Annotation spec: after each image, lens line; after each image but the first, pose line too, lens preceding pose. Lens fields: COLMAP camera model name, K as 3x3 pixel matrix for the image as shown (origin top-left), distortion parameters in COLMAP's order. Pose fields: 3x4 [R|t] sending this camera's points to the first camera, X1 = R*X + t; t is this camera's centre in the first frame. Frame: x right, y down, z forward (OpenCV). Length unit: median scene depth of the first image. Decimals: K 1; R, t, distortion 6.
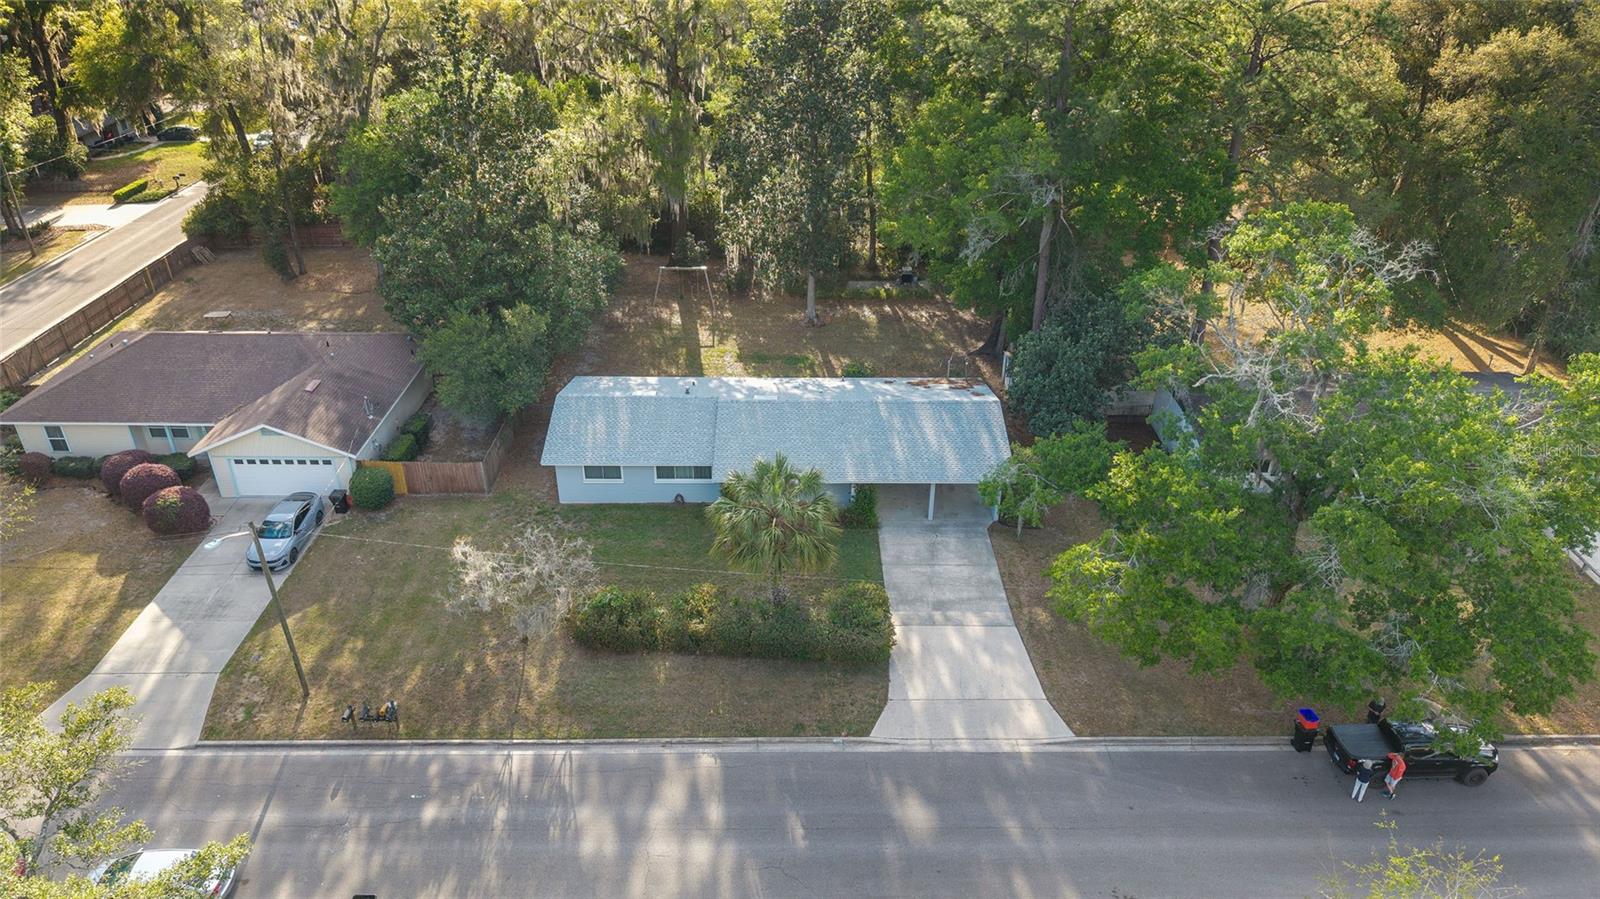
lens RADIAL K [[1084.4, 0, 800.2], [0, 1084.4, 452.0], [0, 0, 1]] dist [0.010493, -0.014410]
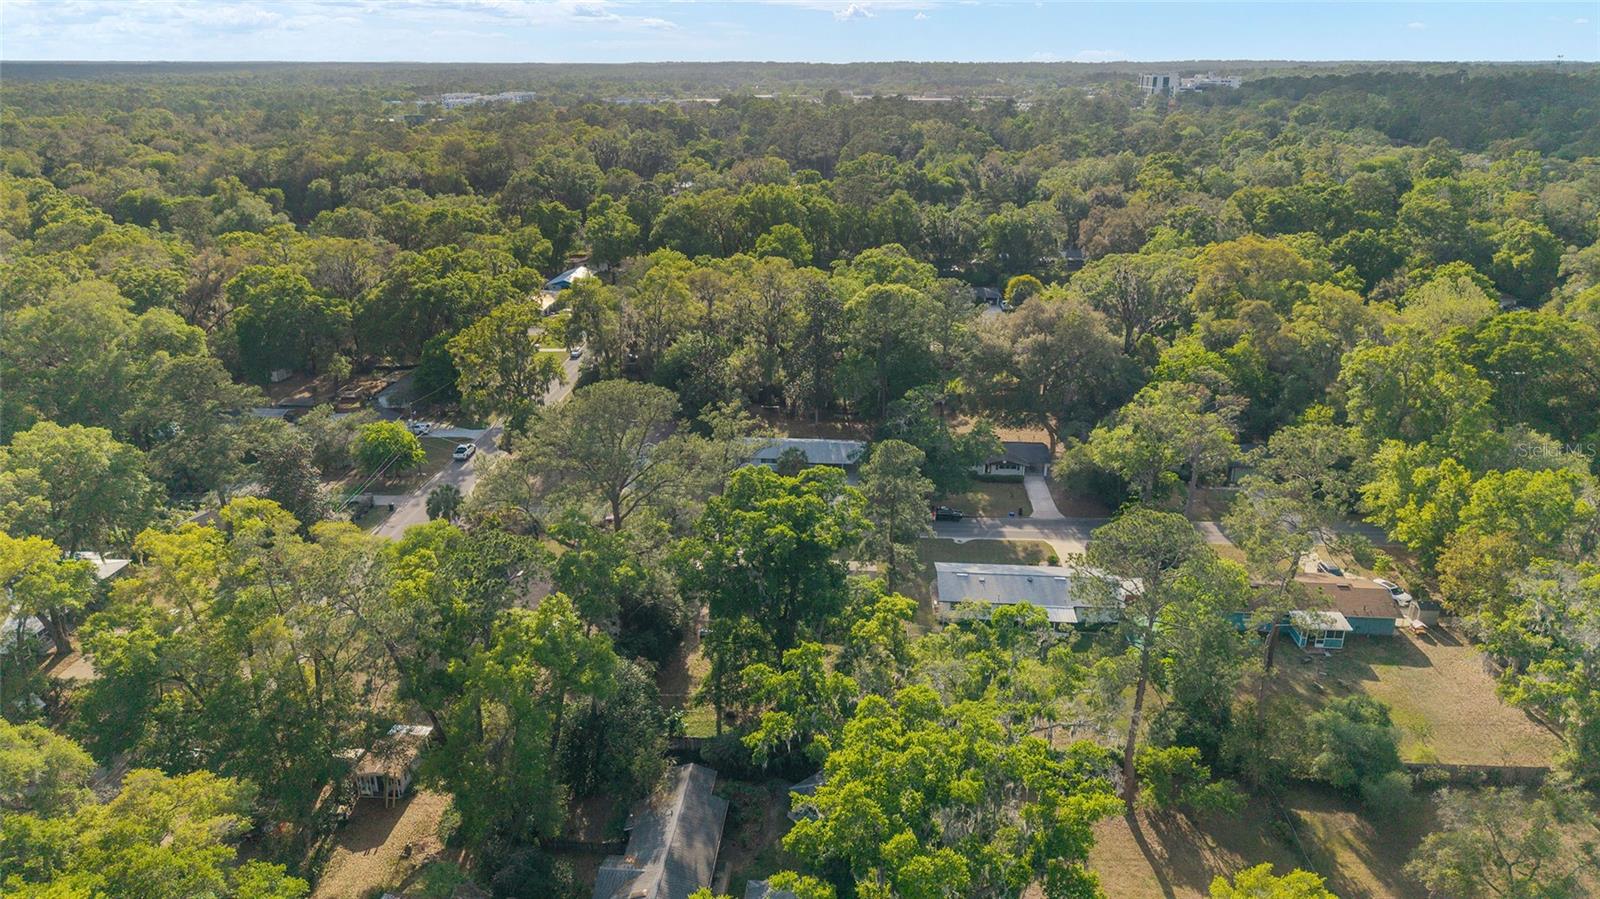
lens RADIAL K [[1084.4, 0, 798.5], [0, 1084.4, 448.5], [0, 0, 1]] dist [0.010493, -0.014410]
pose [[0.996179, 0.023809, -0.084031, 0.284456], [-0.037900, 0.984661, -0.170311, 0.578774], [0.078687, 0.172845, 0.981801, -2.415676]]
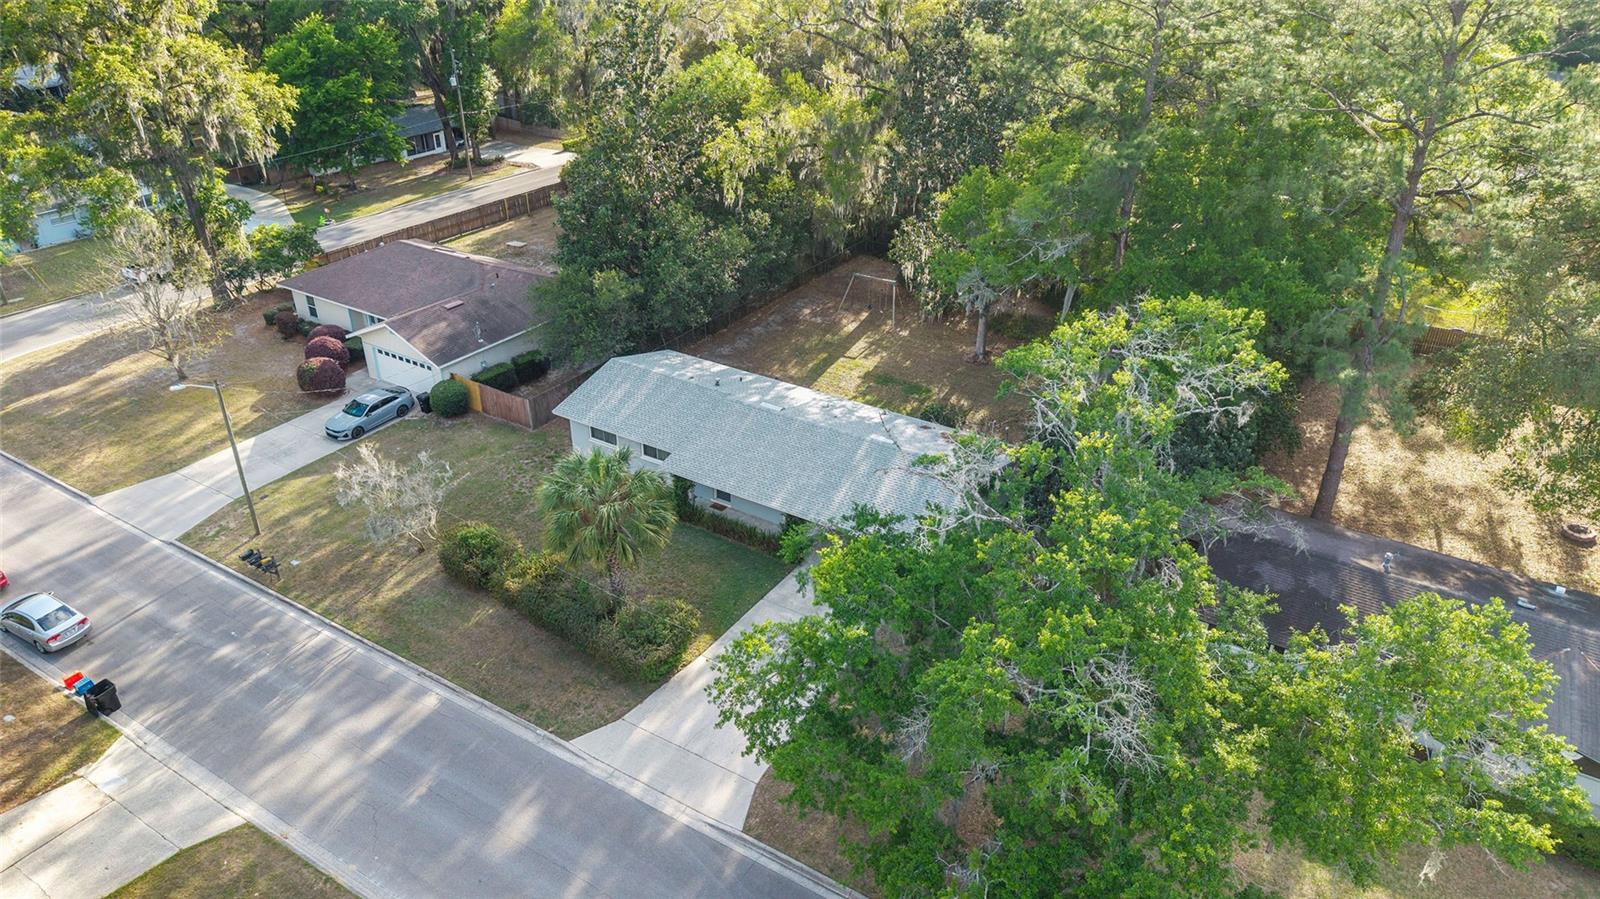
lens RADIAL K [[1084.4, 0, 802.9], [0, 1084.4, 450.1], [0, 0, 1]] dist [0.010493, -0.014410]
pose [[0.840931, 0.257990, -0.475685, 0.482938], [-0.267223, 0.962361, 0.049535, -0.071406], [0.470560, 0.085459, 0.878220, 0.168643]]
